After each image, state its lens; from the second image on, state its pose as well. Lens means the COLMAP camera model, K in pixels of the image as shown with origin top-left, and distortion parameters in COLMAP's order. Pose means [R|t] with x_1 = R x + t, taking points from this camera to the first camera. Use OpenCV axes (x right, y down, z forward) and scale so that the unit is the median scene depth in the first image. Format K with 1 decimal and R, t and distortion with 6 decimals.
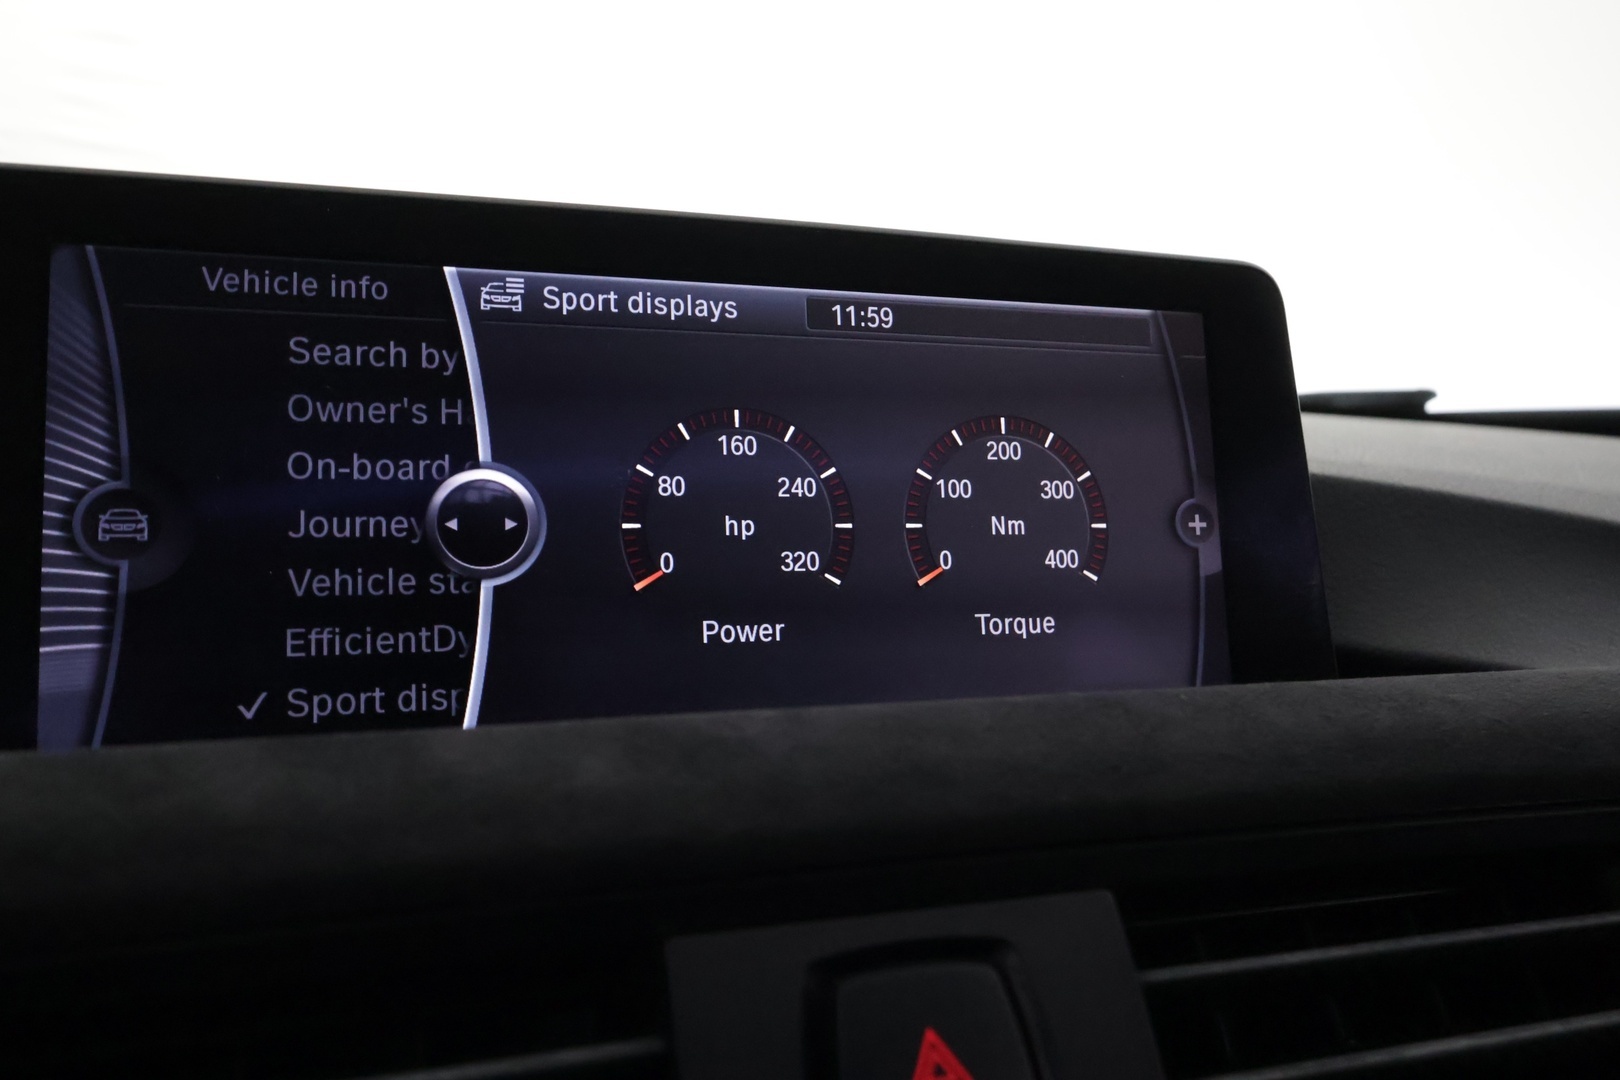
lens RADIAL K [[1307.5, 0, 804.7], [0, 1307.5, 554.3], [0, 0, 1]] dist [0.081676, 0.001896]
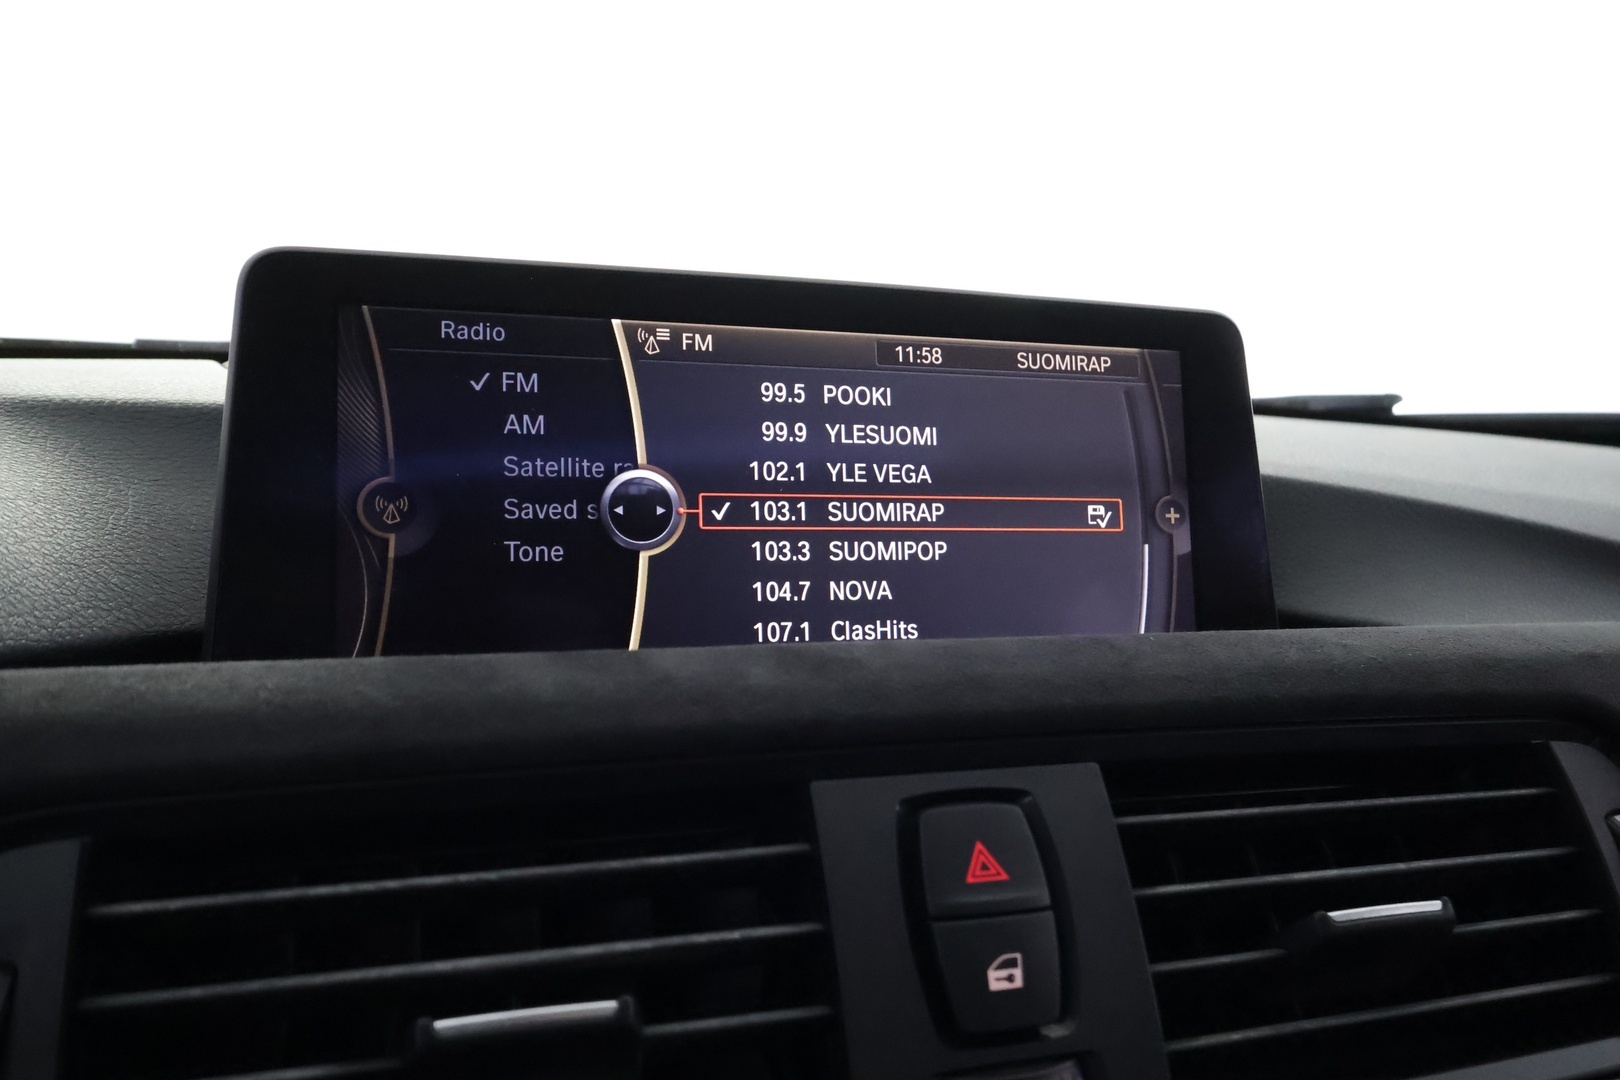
lens RADIAL K [[1307.5, 0, 813.0], [0, 1307.5, 532.1], [0, 0, 1]] dist [0.081676, 0.001896]
pose [[0.999933, 0.011519, 0.000888, -0.067287], [-0.011518, 0.999933, -0.001098, -0.001027], [-0.000900, 0.001088, 0.999999, -0.348000]]
